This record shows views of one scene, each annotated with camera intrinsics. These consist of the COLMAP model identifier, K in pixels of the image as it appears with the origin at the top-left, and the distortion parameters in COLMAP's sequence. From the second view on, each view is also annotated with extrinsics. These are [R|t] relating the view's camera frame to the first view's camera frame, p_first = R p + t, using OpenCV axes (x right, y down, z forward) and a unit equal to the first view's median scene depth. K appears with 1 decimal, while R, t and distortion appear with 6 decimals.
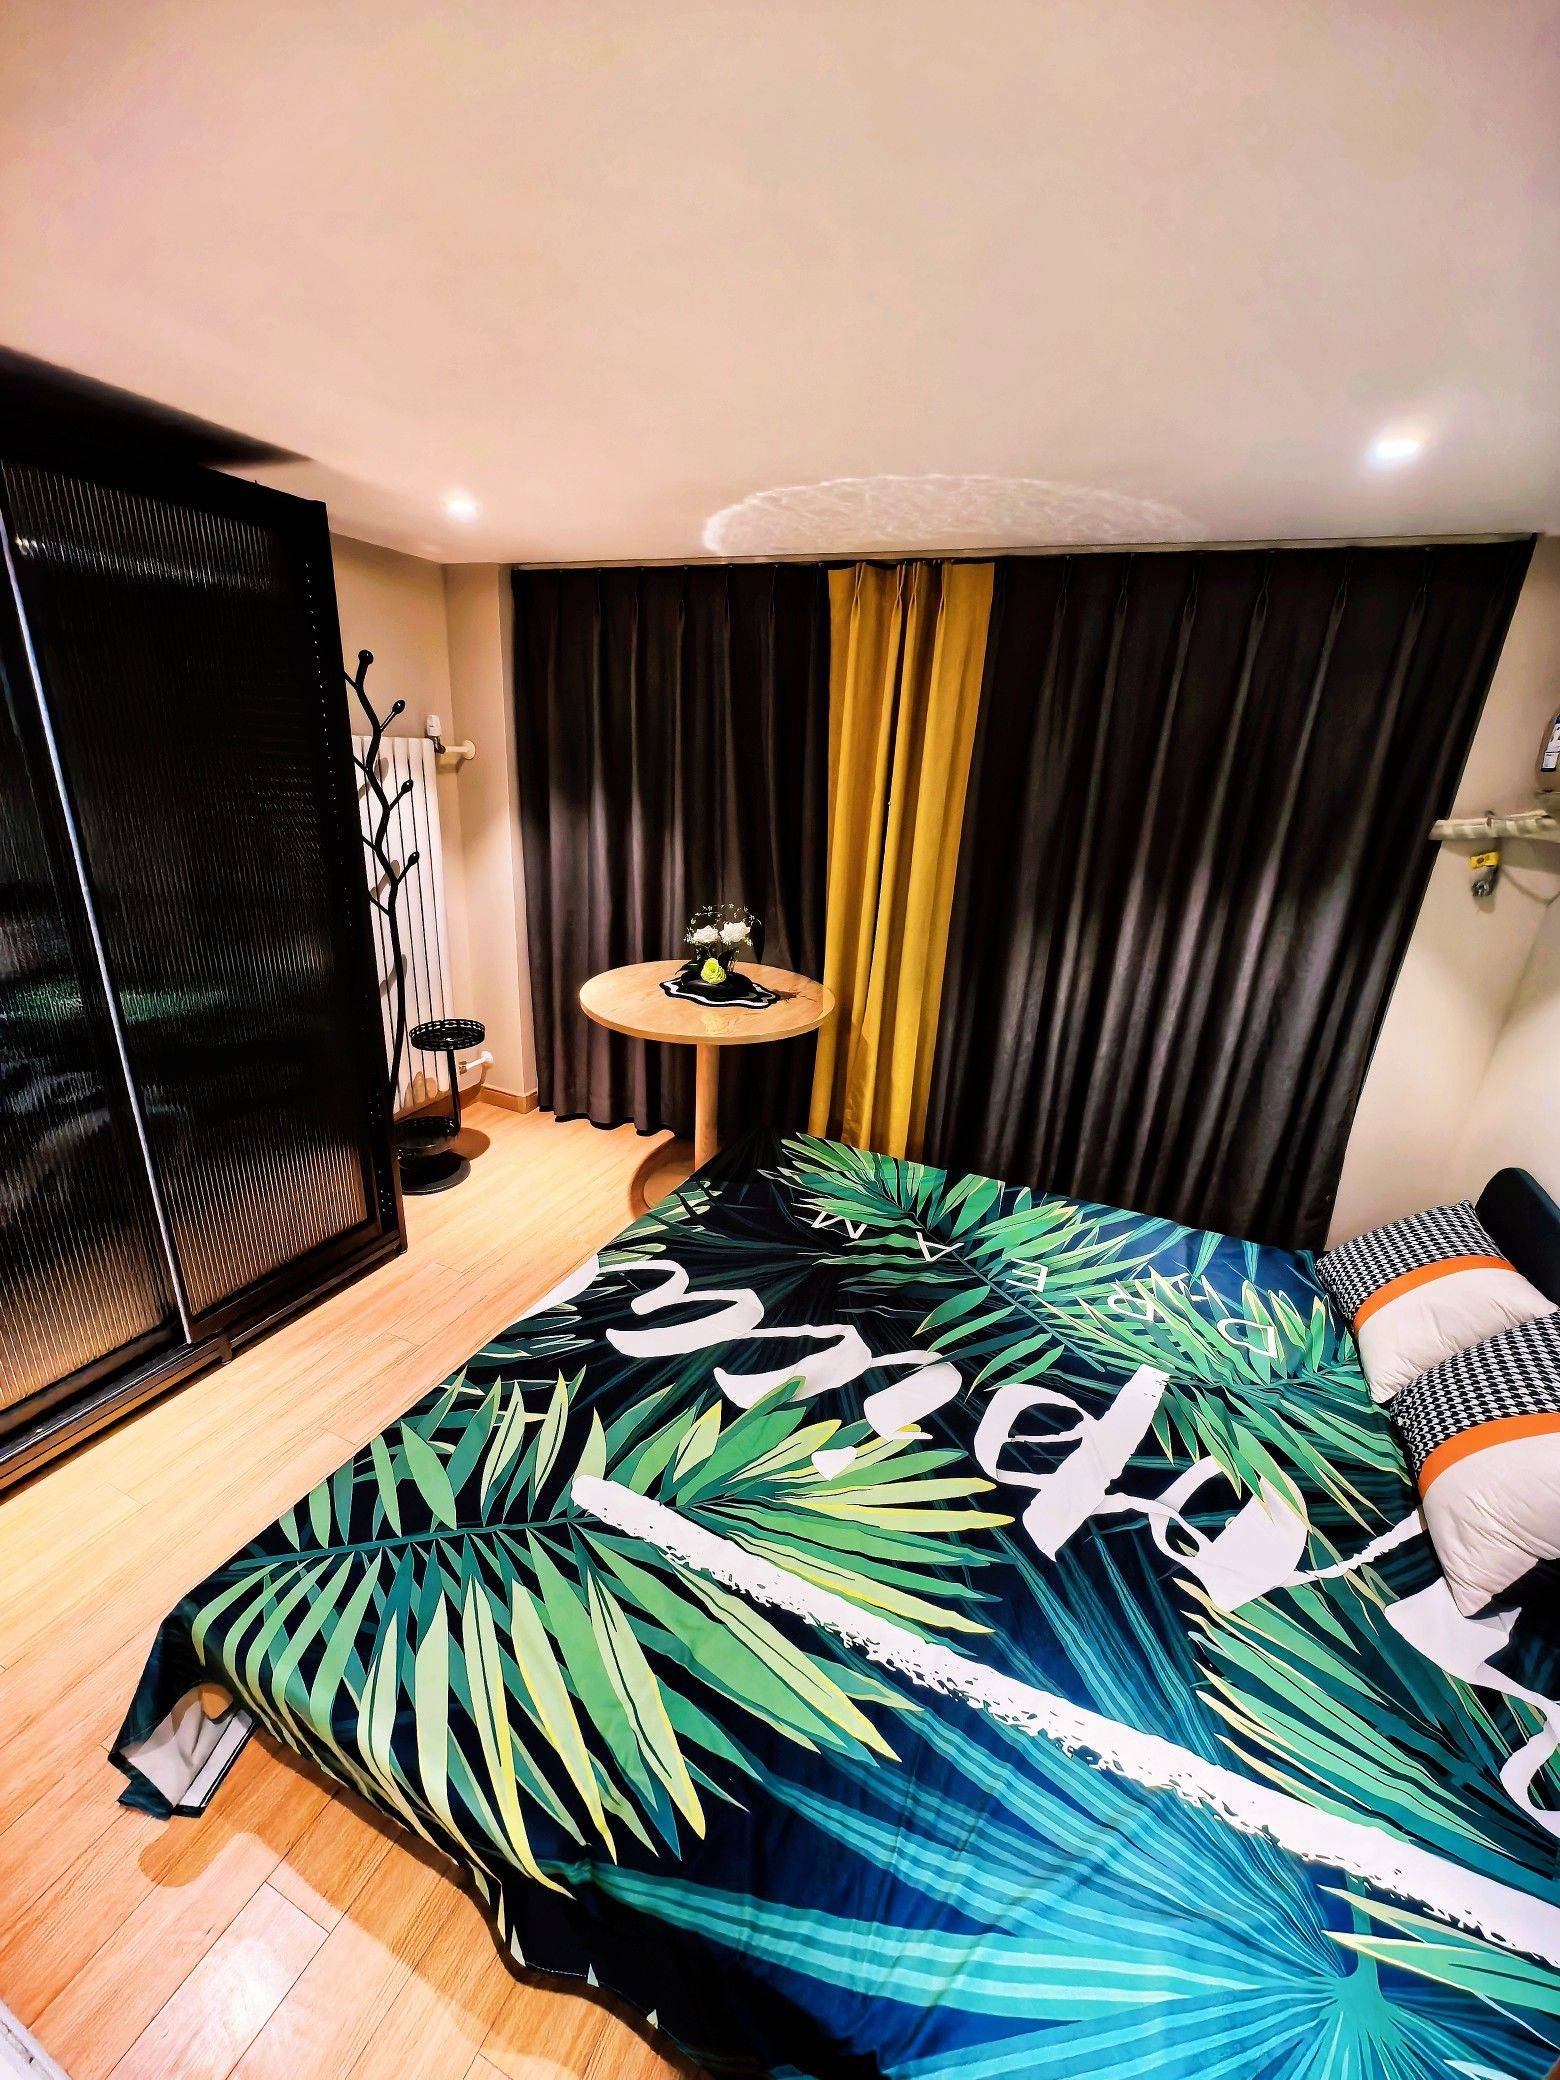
lens RADIAL K [[821.4, 0, 782.5], [0, 821.4, 1041.0], [0, 0, 1]] dist [0.001165, -0.000001]
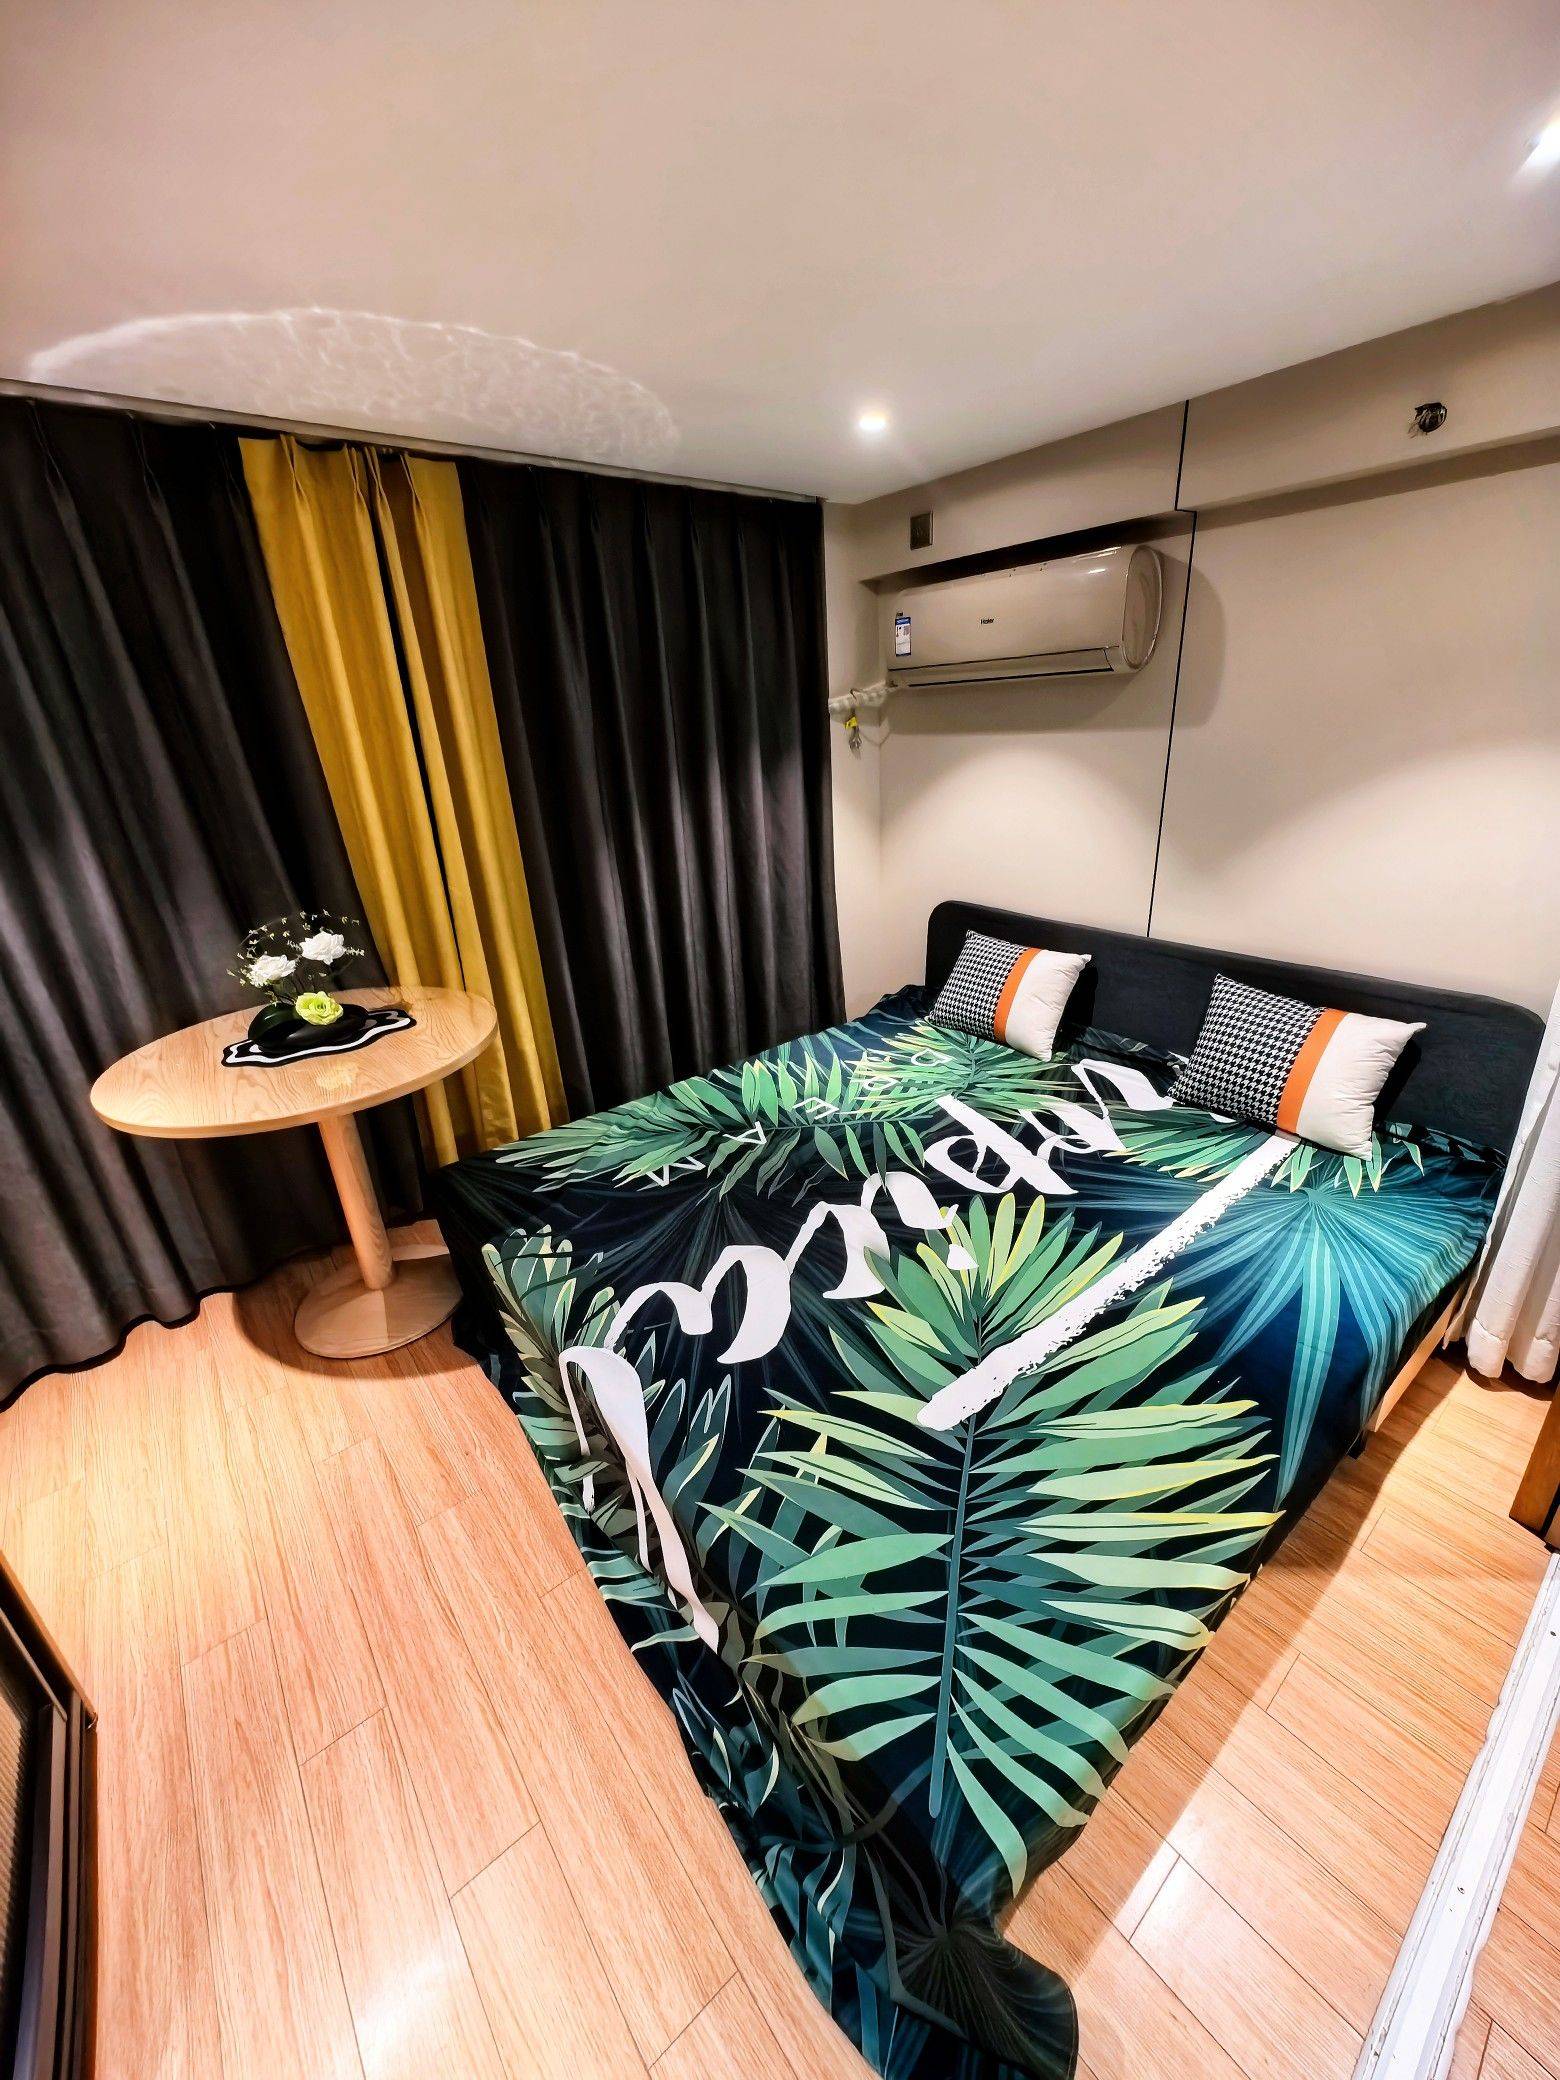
lens RADIAL K [[821.4, 0, 782.5], [0, 821.4, 1041.0], [0, 0, 1]] dist [0.001165, -0.000001]
pose [[0.453982, -0.402774, 0.794779, -0.782159], [0.374324, 0.895677, 0.240091, -0.130213], [-0.808568, 0.188508, 0.557389, 0.449775]]
